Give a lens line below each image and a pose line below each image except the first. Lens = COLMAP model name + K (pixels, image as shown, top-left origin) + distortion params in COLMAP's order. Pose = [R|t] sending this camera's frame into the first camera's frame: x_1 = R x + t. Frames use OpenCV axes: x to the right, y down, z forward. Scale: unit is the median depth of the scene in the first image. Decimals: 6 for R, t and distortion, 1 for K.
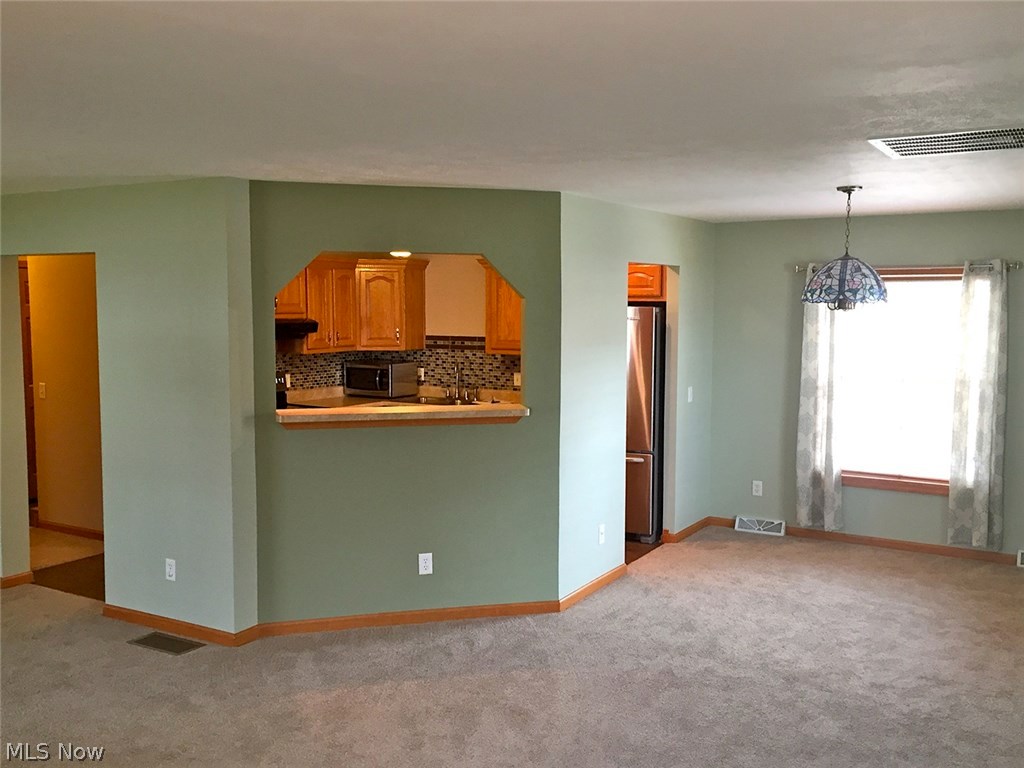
lens RADIAL K [[947.1, 0, 516.8], [0, 947.1, 401.1], [0, 0, 1]] dist [0.086884, -0.001179]
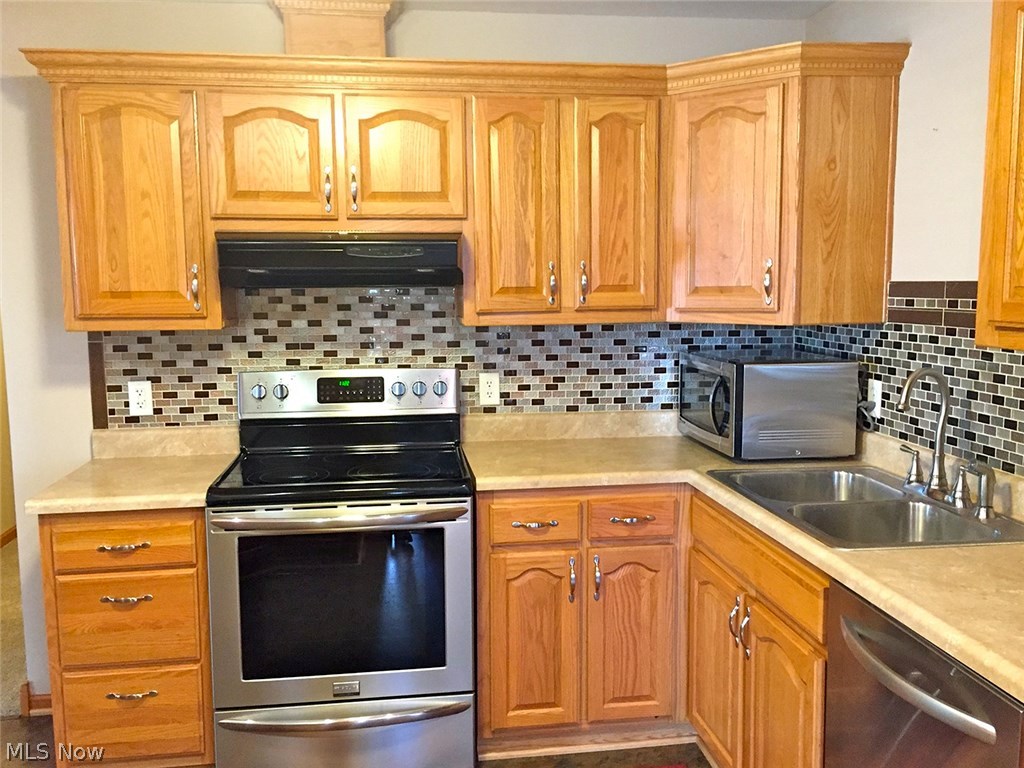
lens RADIAL K [[893.8, 0, 515.1], [0, 893.8, 381.0], [0, 0, 1]] dist [0.088887, -0.090089]
pose [[0.616382, 0.077036, -0.783670, 0.073714], [-0.072198, 0.996540, 0.041176, -0.040387], [0.784131, 0.031199, 0.619811, 0.736448]]
